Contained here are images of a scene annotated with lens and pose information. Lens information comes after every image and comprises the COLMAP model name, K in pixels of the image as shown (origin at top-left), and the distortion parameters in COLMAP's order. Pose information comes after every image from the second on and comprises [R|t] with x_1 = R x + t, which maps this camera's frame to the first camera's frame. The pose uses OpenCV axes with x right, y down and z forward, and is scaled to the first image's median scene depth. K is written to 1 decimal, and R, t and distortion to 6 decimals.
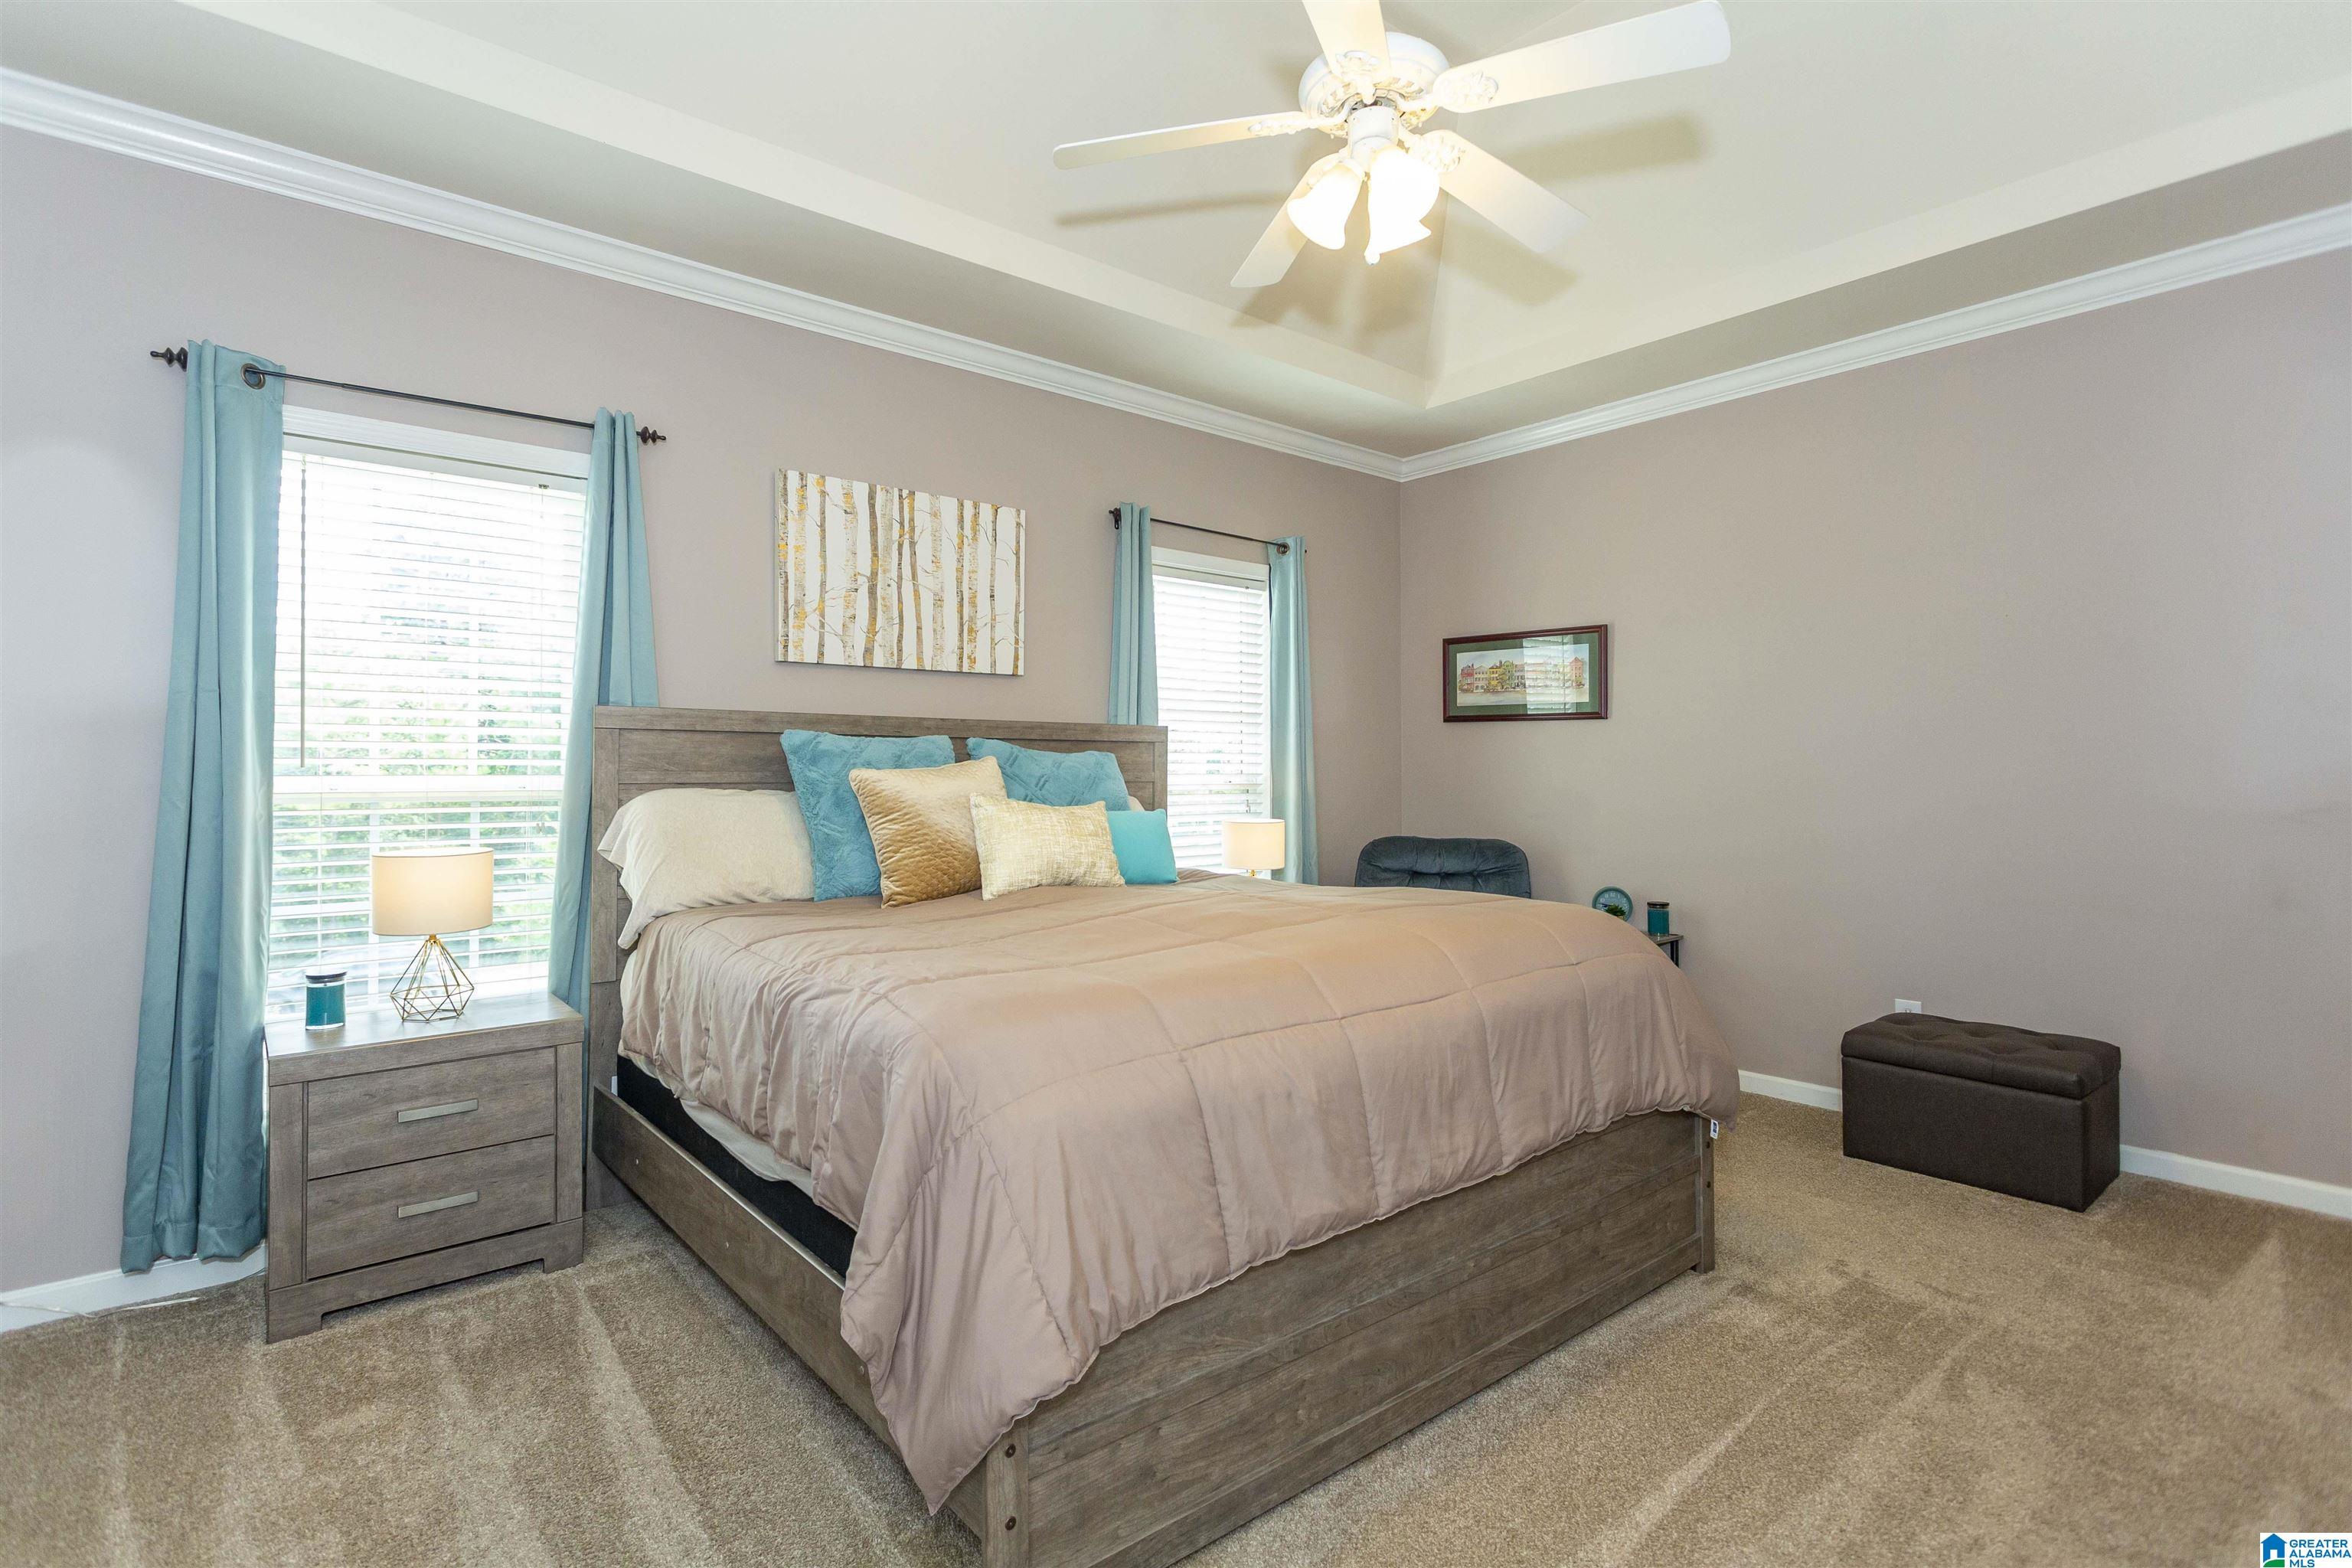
lens RADIAL K [[1123.0, 0, 1174.9], [0, 1123.0, 768.0], [0, 0, 1]] dist [-0.005511, 0.002164]
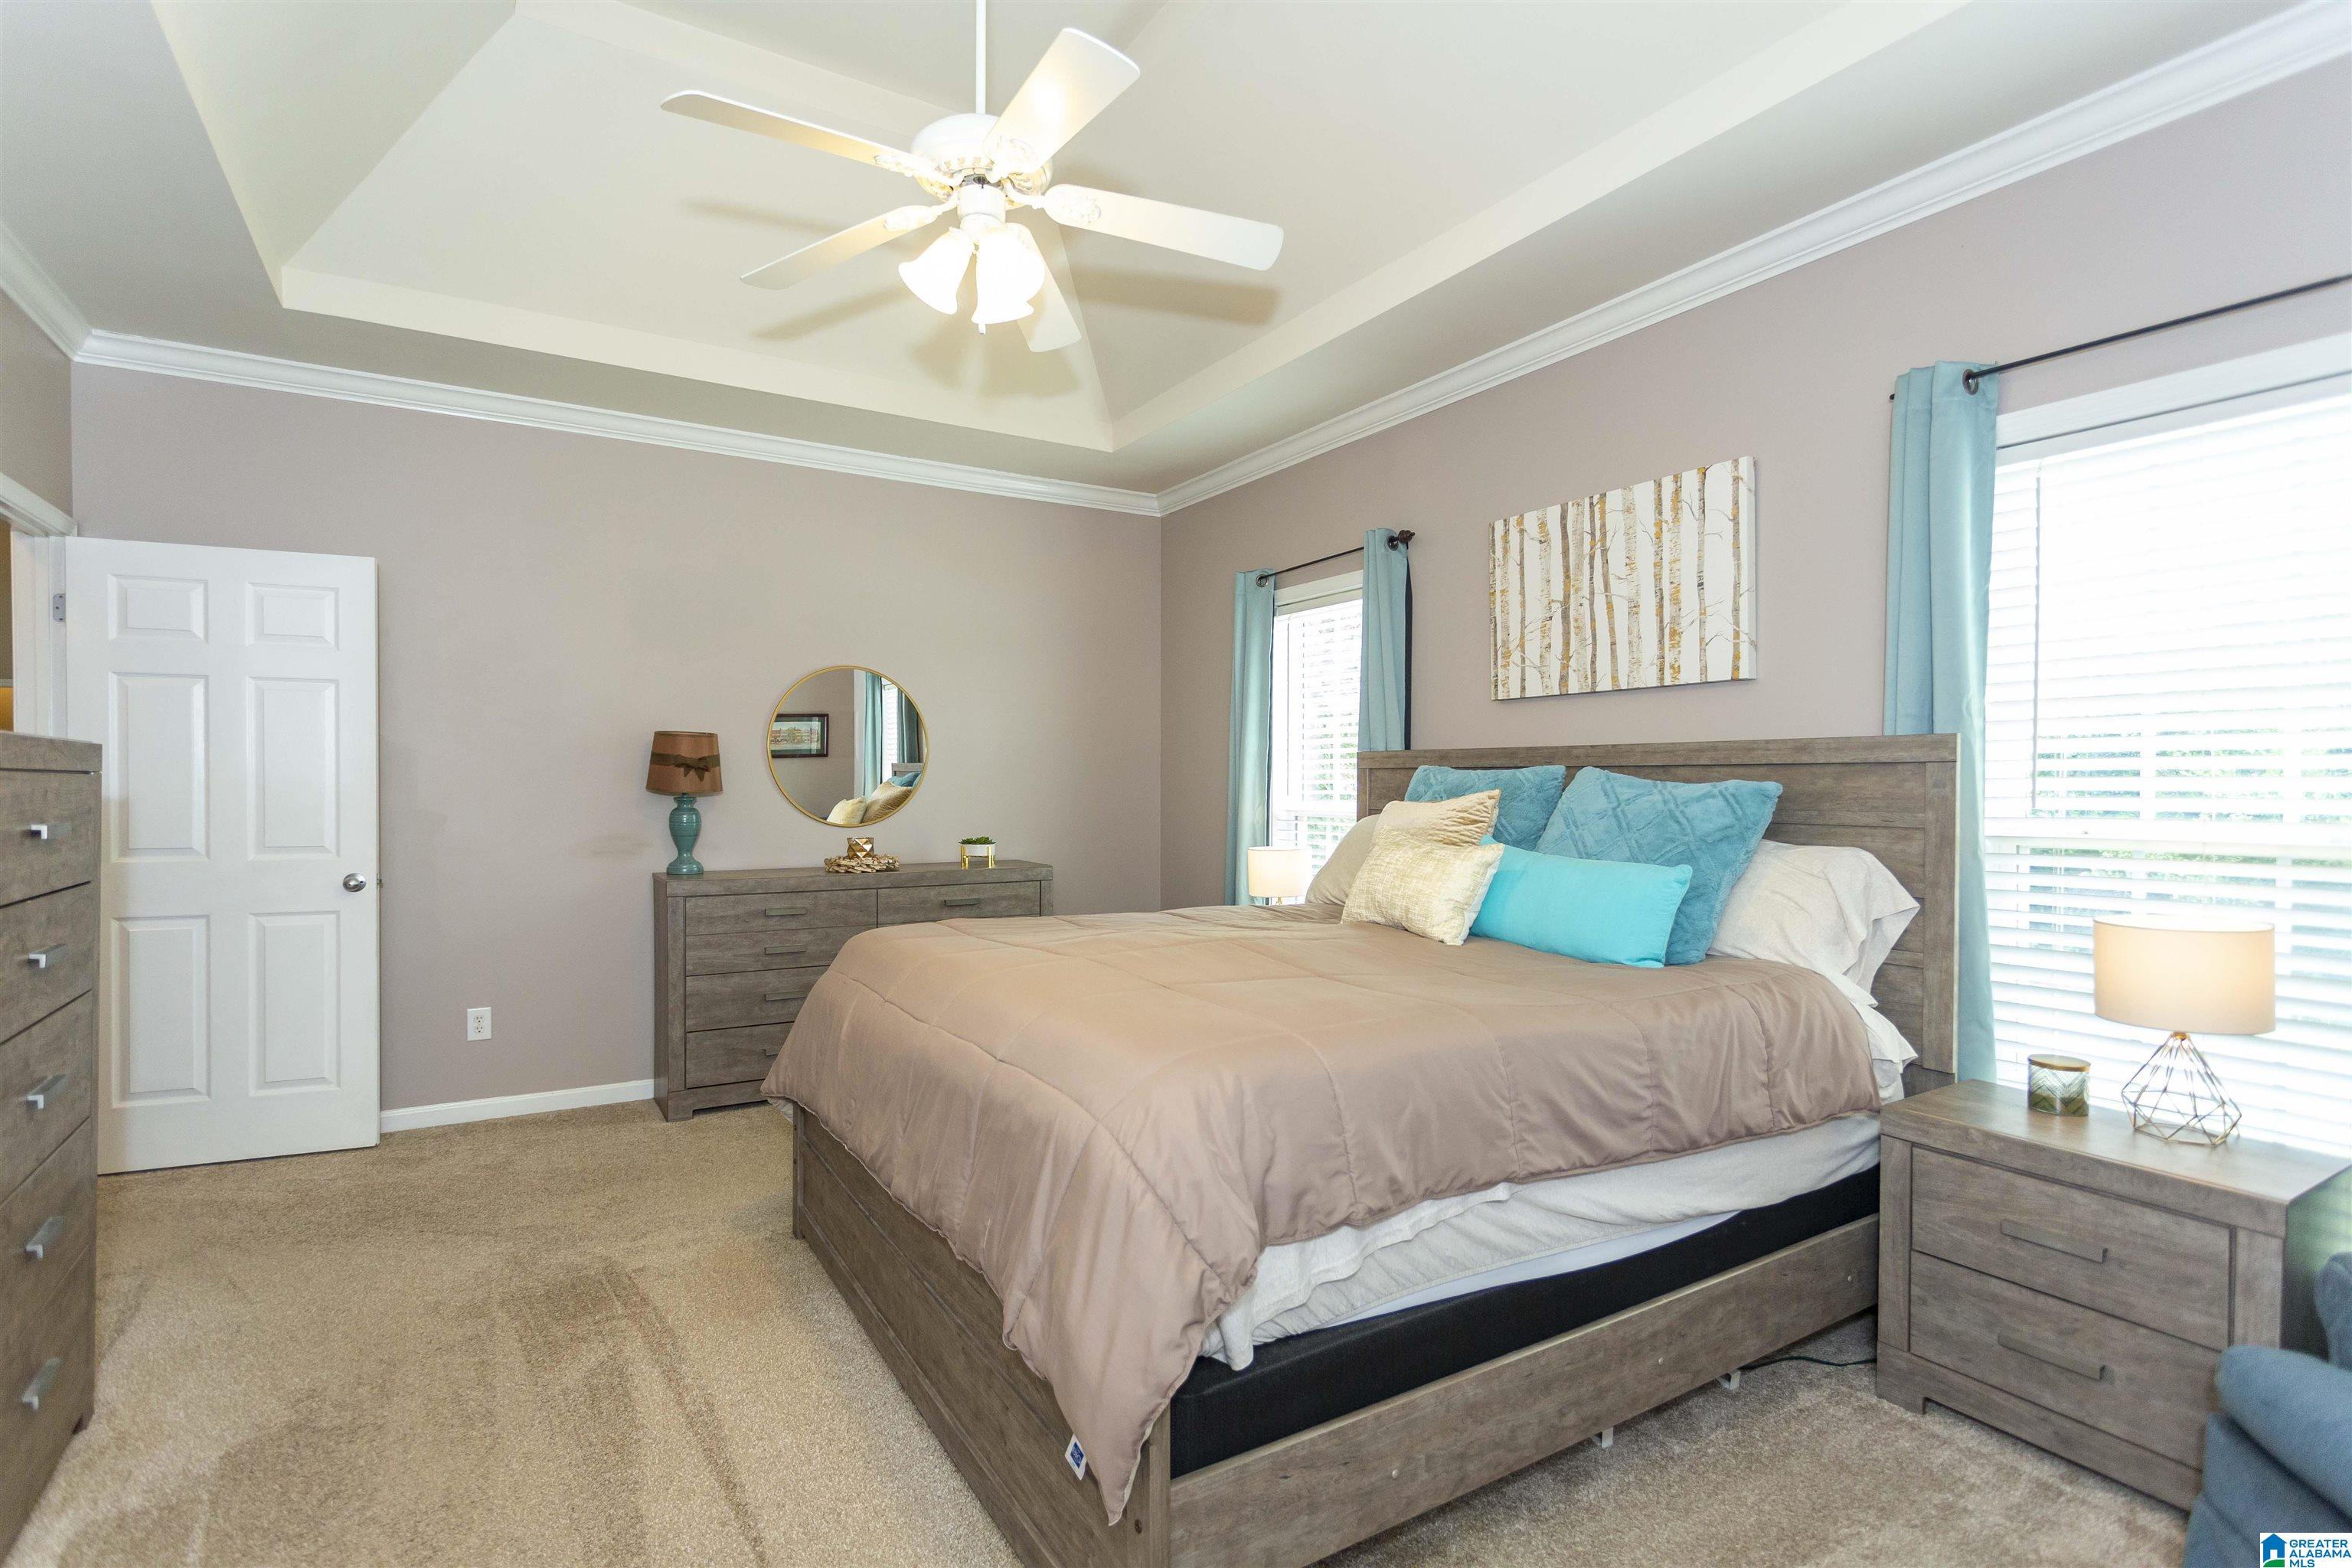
lens RADIAL K [[1123.0, 0, 1165.3], [0, 1123.0, 790.7], [0, 0, 1]] dist [-0.005511, 0.002164]
pose [[-0.148176, -0.003751, -0.988954, 0.701654], [-0.010494, 0.999942, -0.002220, -0.002748], [0.988905, 0.010049, -0.148207, 0.782776]]
